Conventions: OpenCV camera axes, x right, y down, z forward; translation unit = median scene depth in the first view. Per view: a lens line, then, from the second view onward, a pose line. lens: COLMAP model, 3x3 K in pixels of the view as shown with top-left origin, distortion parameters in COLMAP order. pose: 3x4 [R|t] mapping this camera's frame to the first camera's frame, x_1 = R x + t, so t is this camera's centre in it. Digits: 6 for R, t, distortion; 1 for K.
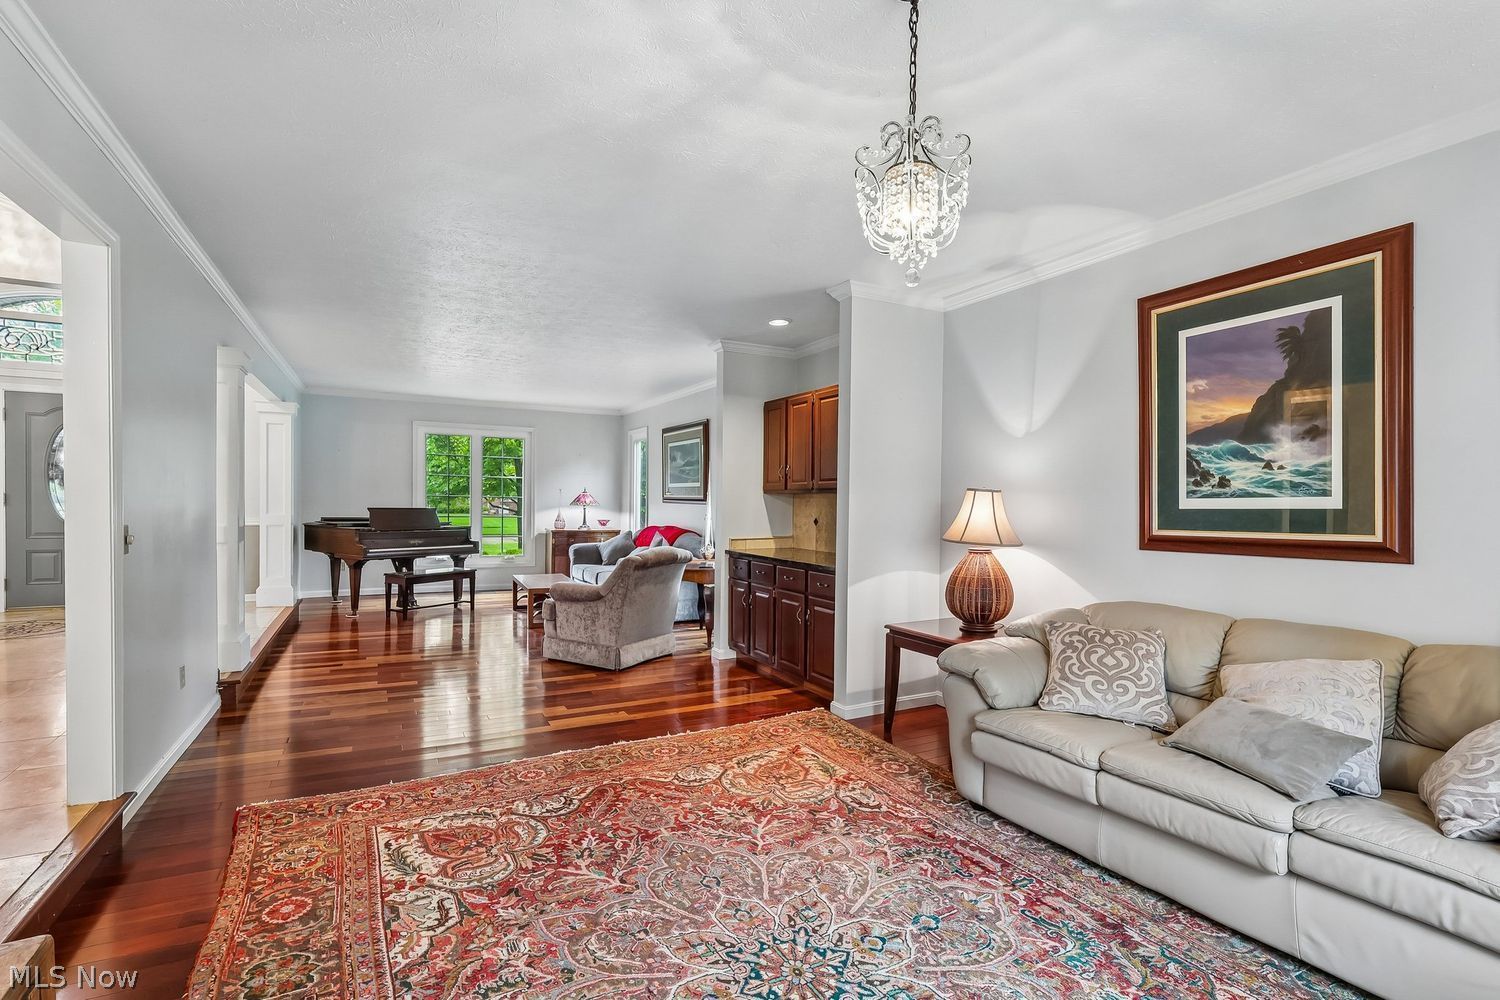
lens RADIAL K [[699.6, 0, 740.3], [0, 699.6, 509.4], [0, 0, 1]] dist [-0.000298, -0.000185]
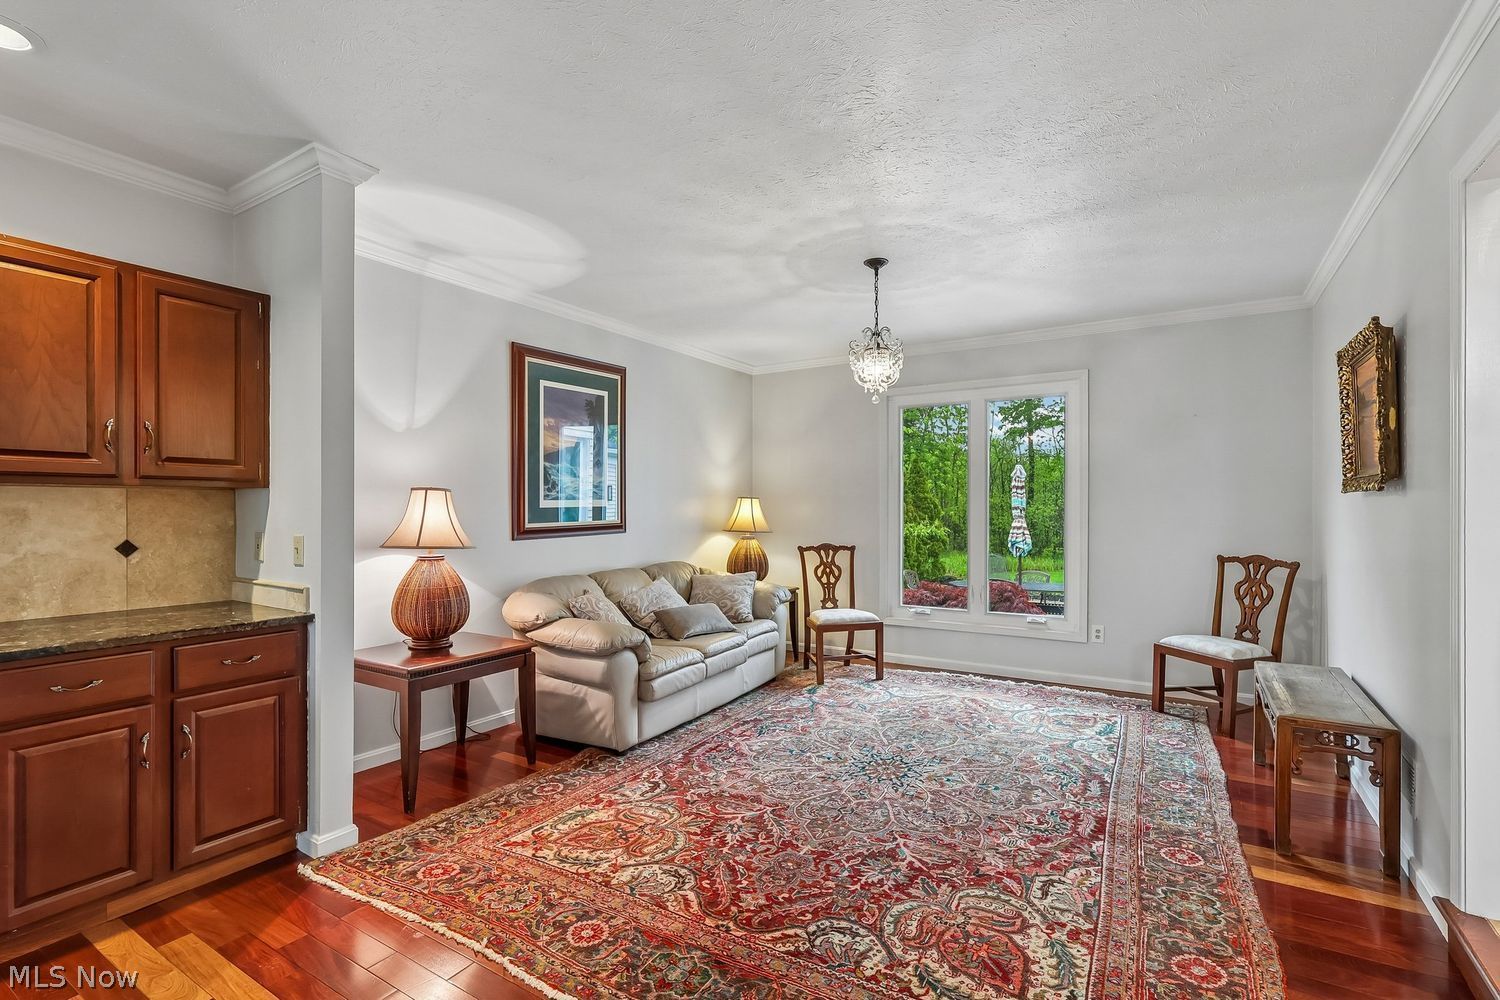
lens RADIAL K [[699.6, 0, 749.1], [0, 699.6, 505.3], [0, 0, 1]] dist [-0.000298, -0.000185]
pose [[-0.513934, -0.010425, 0.857766, -0.905480], [0.002609, 0.999903, 0.013716, -0.027529], [-0.857826, 0.009287, -0.513857, 1.583968]]
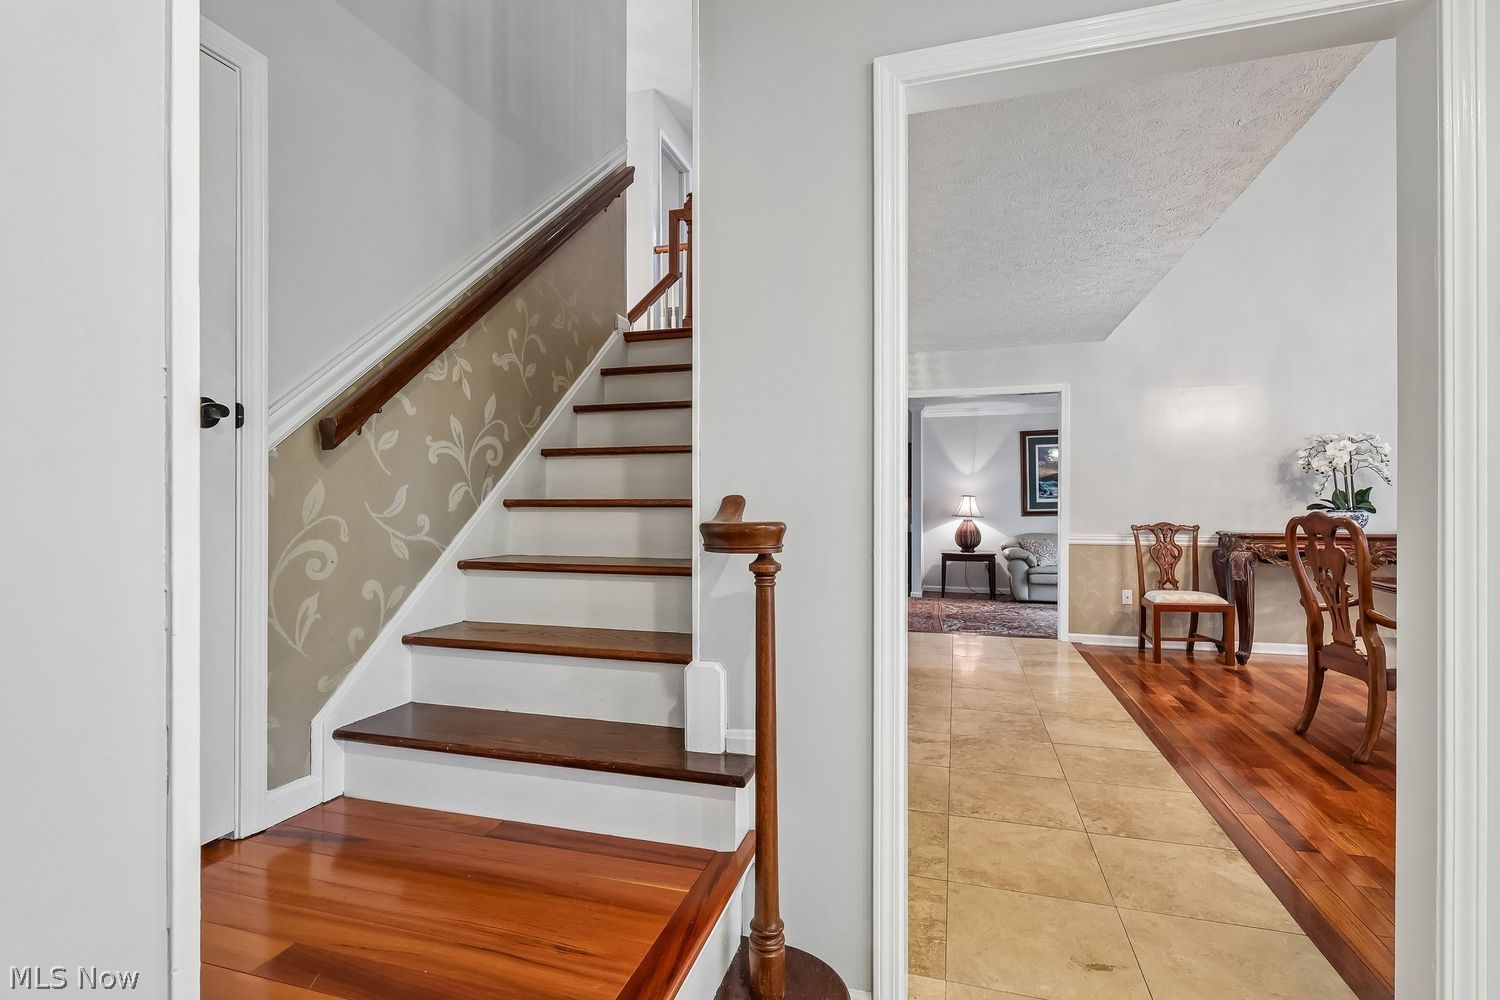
lens RADIAL K [[699.6, 0, 753.4], [0, 699.6, 499.5], [0, 0, 1]] dist [-0.000298, -0.000185]
pose [[0.683666, -0.014146, 0.729657, -2.903943], [0.024830, 0.999684, -0.003883, -0.037029], [-0.729372, 0.020772, 0.683802, -0.237760]]
